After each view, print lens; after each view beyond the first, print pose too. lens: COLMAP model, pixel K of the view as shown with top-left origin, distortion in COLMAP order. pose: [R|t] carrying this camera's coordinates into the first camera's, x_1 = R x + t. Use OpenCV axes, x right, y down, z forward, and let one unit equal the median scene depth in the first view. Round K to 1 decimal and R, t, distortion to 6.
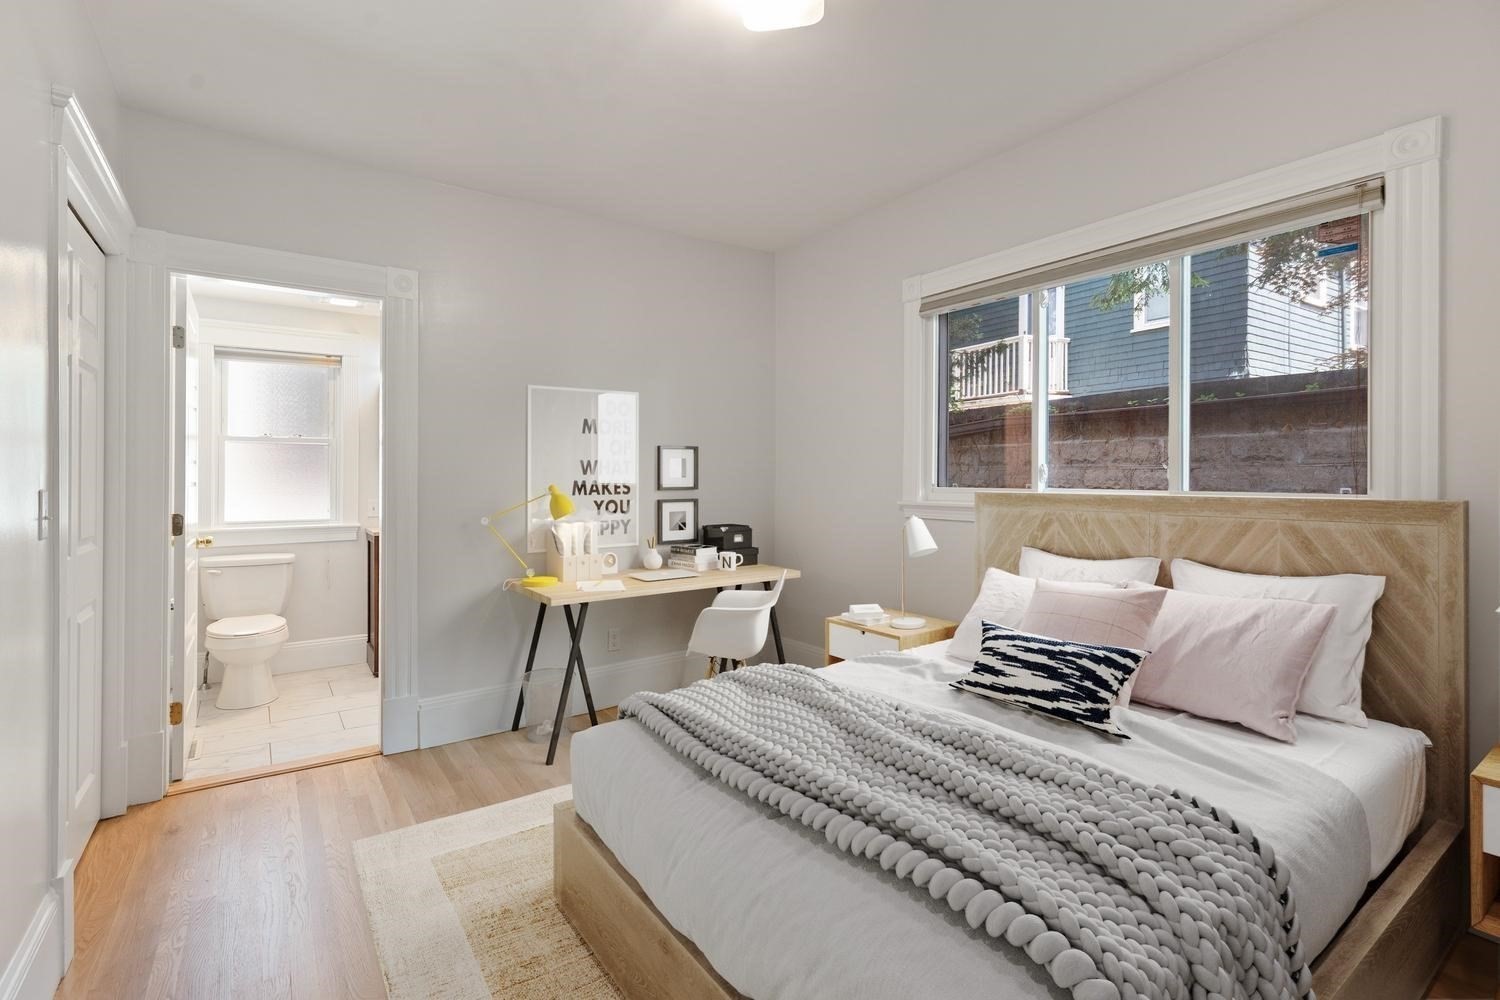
lens RADIAL K [[686.1, 0, 749.9], [0, 686.1, 470.3], [0, 0, 1]] dist [0.007033, -0.000128]
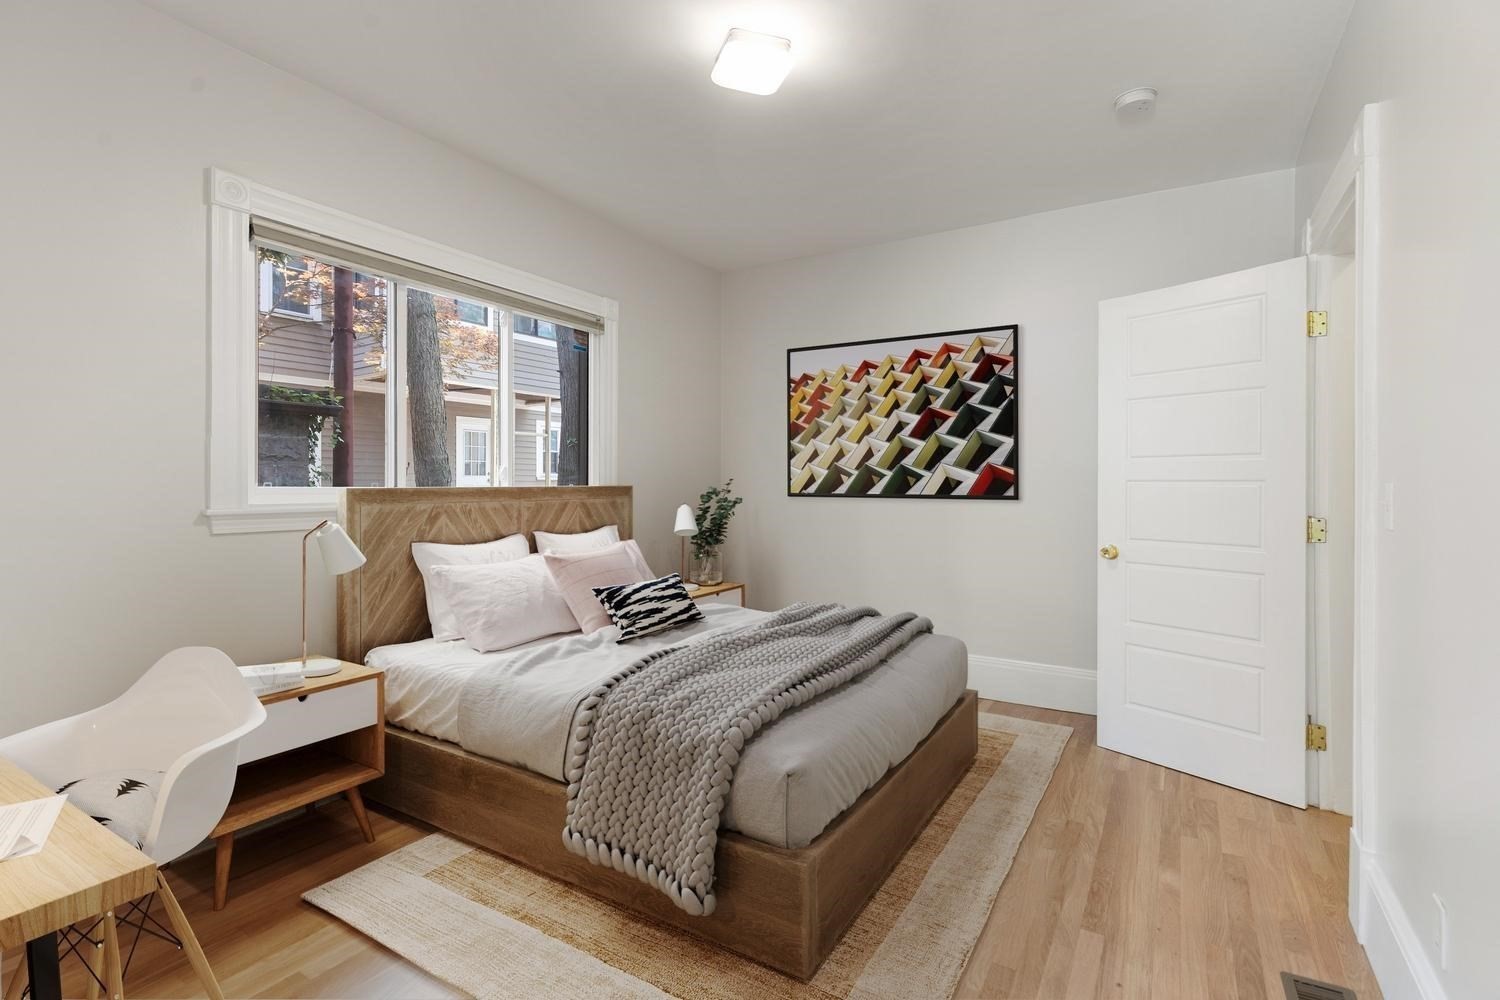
lens RADIAL K [[711.6, 0, 745.2], [0, 711.6, 506.3], [0, 0, 1]] dist [0.007554, -0.000206]
pose [[-0.387366, -0.021801, 0.921668, -0.924575], [-0.000503, 0.999725, 0.023436, 0.047123], [-0.921926, 0.008615, -0.387270, 1.266614]]
